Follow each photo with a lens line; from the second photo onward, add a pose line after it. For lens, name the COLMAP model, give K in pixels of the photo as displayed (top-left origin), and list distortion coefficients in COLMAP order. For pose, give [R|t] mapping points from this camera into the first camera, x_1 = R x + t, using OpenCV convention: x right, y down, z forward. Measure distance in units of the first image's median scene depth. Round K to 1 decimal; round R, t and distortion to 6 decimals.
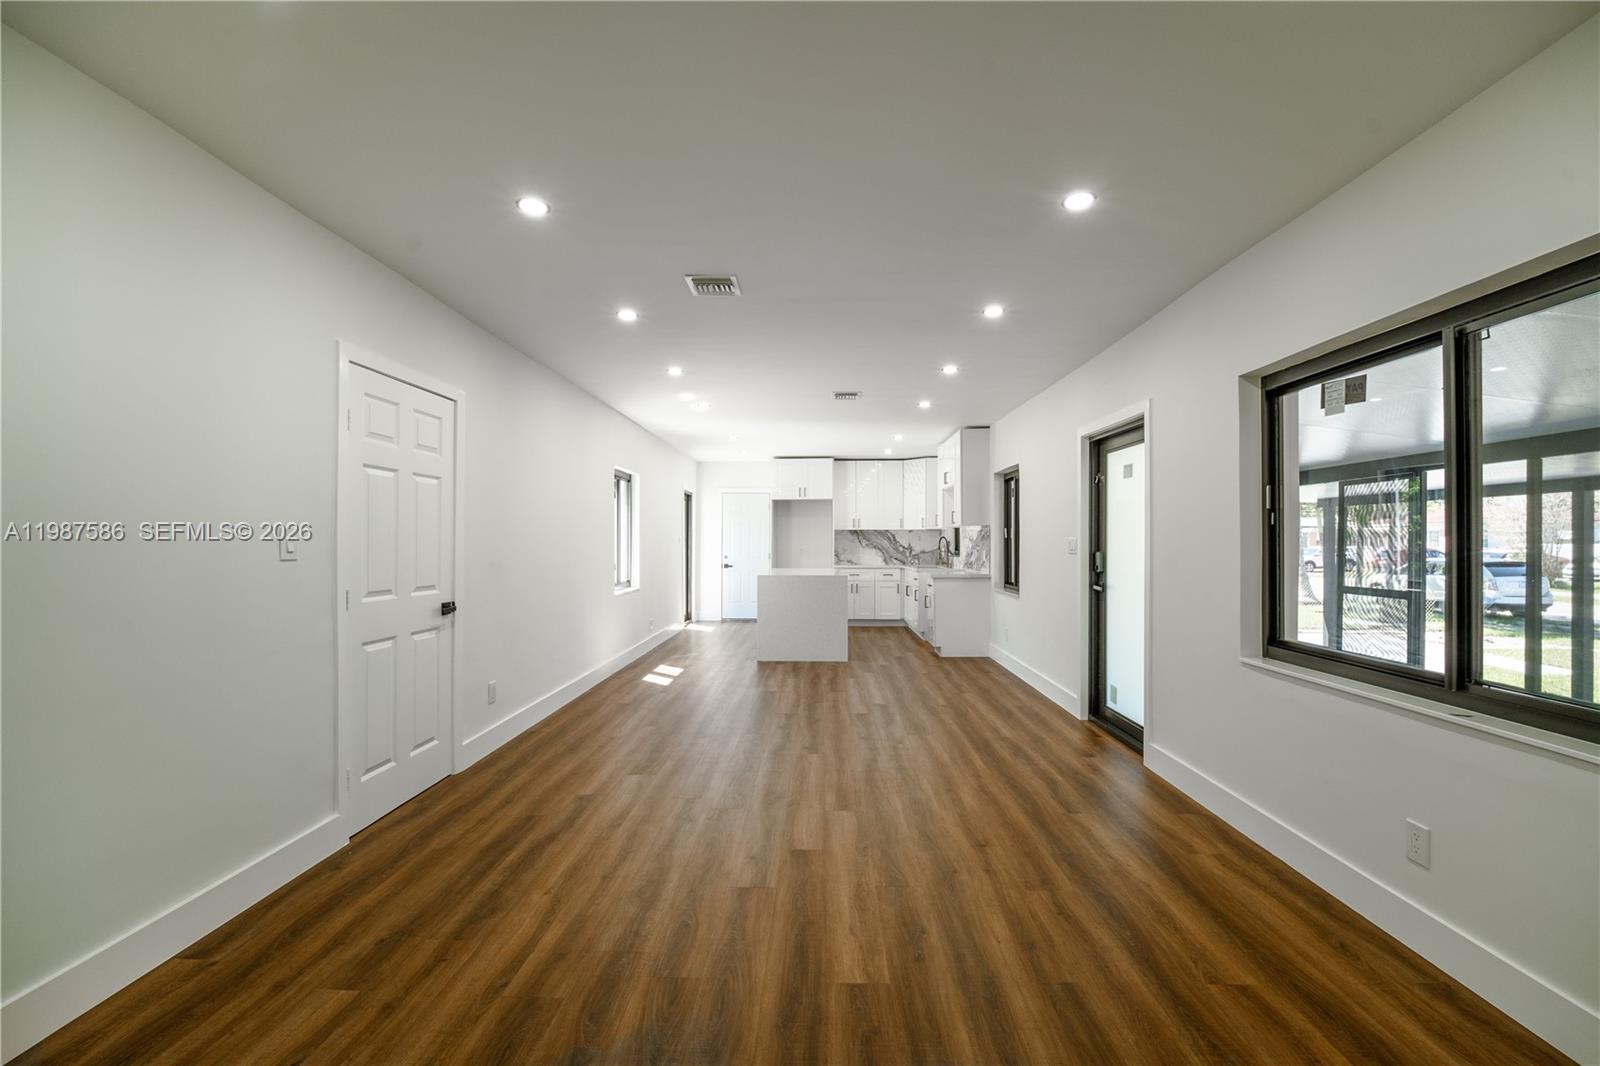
lens RADIAL K [[671.6, 0, 784.6], [0, 671.6, 539.8], [0, 0, 1]] dist [-0.005860, -0.005916]
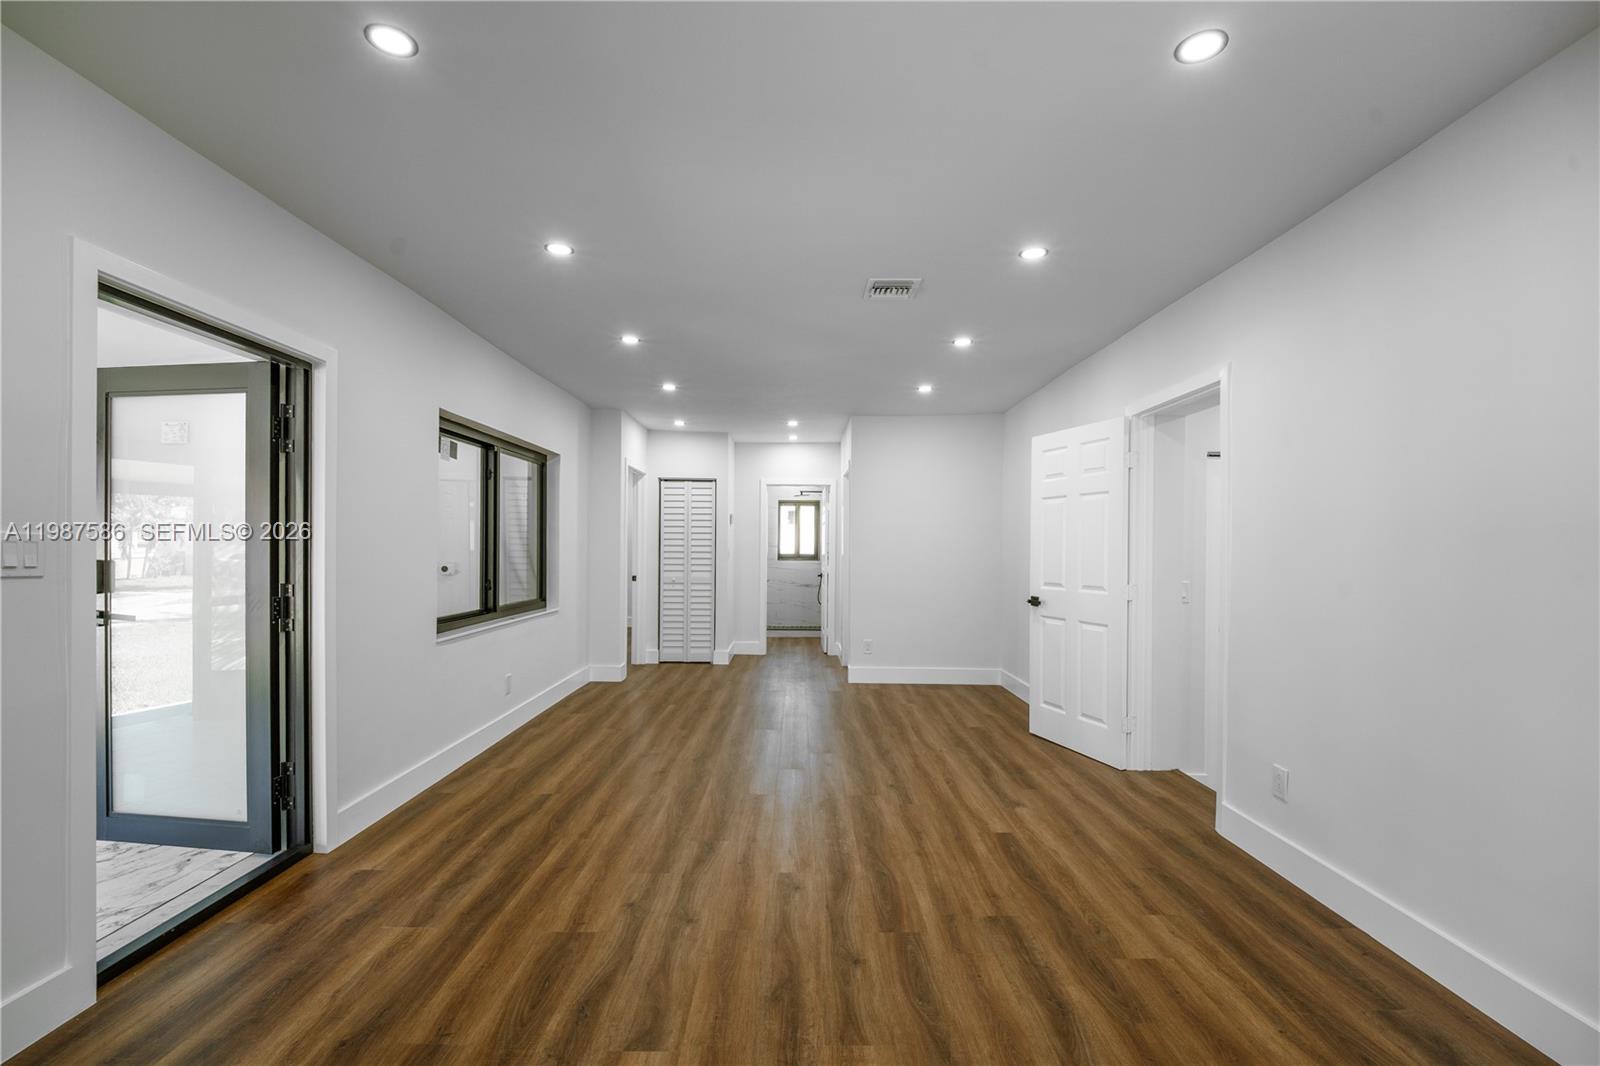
lens RADIAL K [[671.6, 0, 811.9], [0, 671.6, 564.2], [0, 0, 1]] dist [-0.005860, -0.005916]
pose [[-0.997182, -0.006660, -0.074720, 0.028407], [-0.008567, 0.999645, 0.025233, 0.000830], [0.074526, 0.025802, -0.996885, 0.688171]]
